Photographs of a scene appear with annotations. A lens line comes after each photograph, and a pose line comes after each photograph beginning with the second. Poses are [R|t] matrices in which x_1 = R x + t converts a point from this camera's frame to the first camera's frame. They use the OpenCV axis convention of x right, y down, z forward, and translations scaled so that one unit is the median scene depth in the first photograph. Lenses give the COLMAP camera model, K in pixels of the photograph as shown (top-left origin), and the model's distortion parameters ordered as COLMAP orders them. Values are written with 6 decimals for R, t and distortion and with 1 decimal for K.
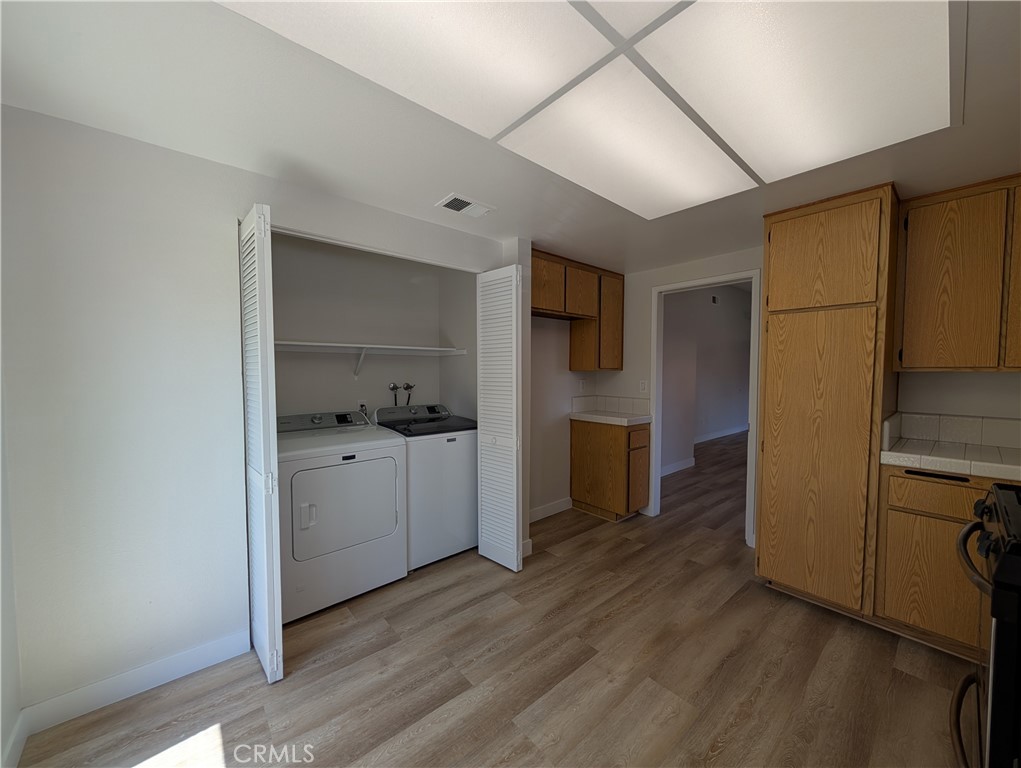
lens RADIAL K [[389.3, 0, 507.5], [0, 389.3, 385.1], [0, 0, 1]] dist [-0.000029, 0.000437]
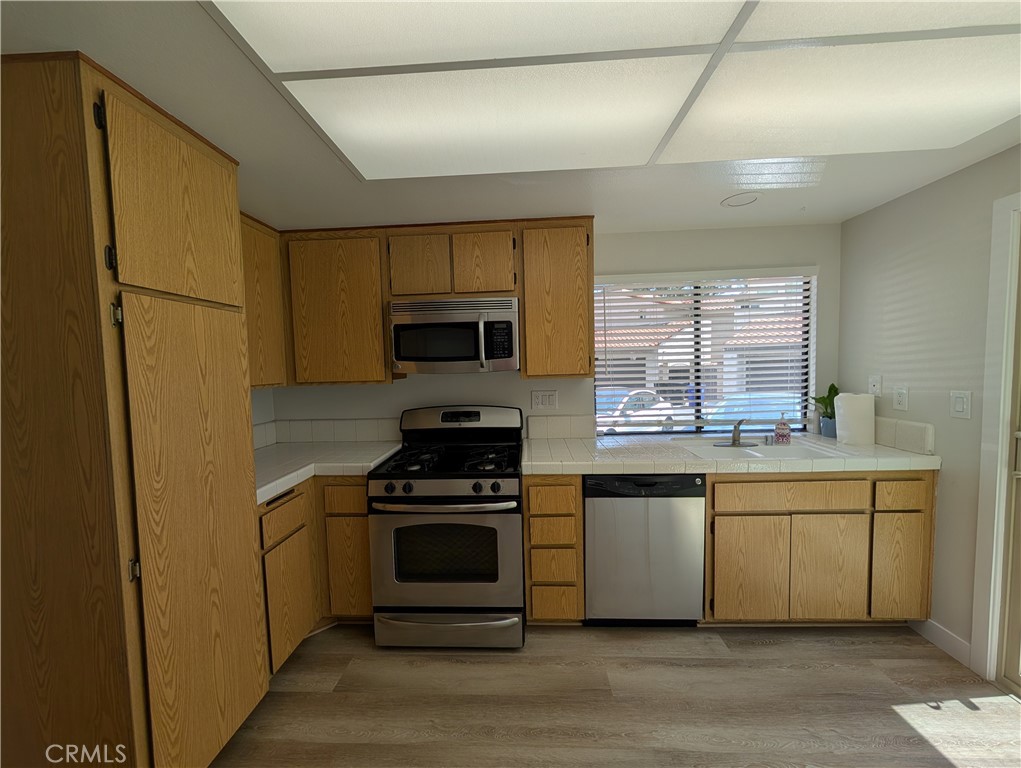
lens RADIAL K [[389.3, 0, 507.6], [0, 389.3, 386.6], [0, 0, 1]] dist [-0.000029, 0.000437]
pose [[-0.731075, -0.023435, 0.681895, 0.009477], [0.050709, 0.994780, 0.088554, -0.073610], [-0.680410, 0.099318, -0.726070, 0.913769]]
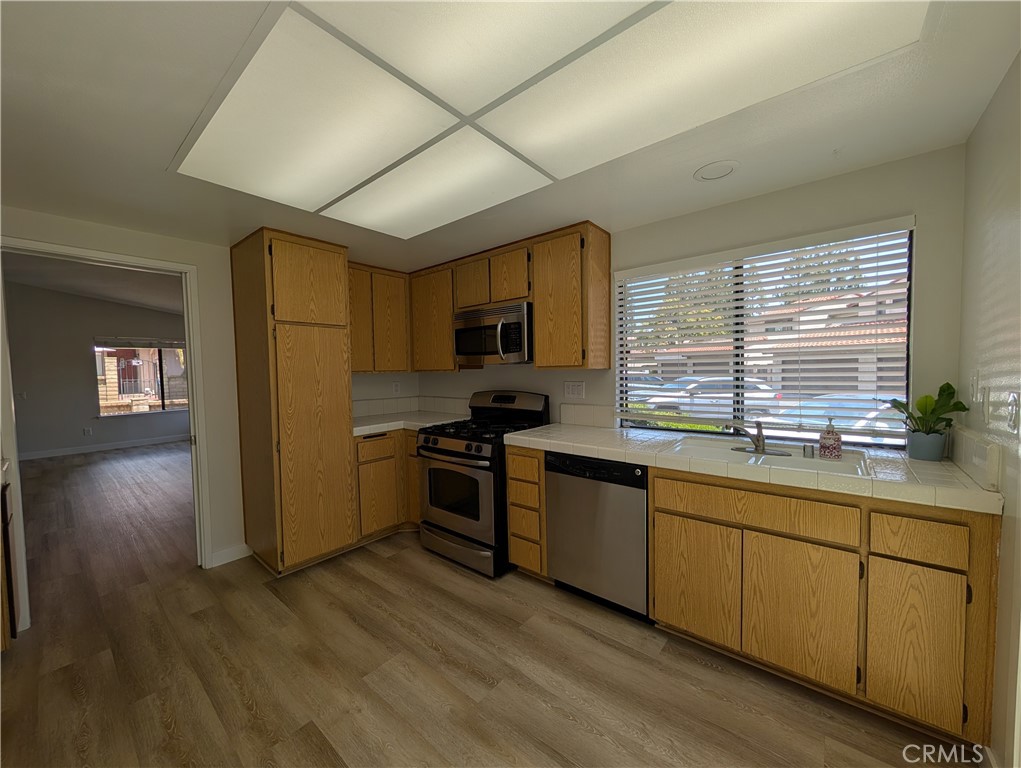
lens RADIAL K [[389.3, 0, 509.6], [0, 389.3, 386.5], [0, 0, 1]] dist [-0.000029, 0.000437]
pose [[-0.170804, -0.043969, 0.984324, -0.441539], [0.057111, 0.996882, 0.054440, -0.025761], [-0.983648, 0.065515, -0.167760, 0.492695]]
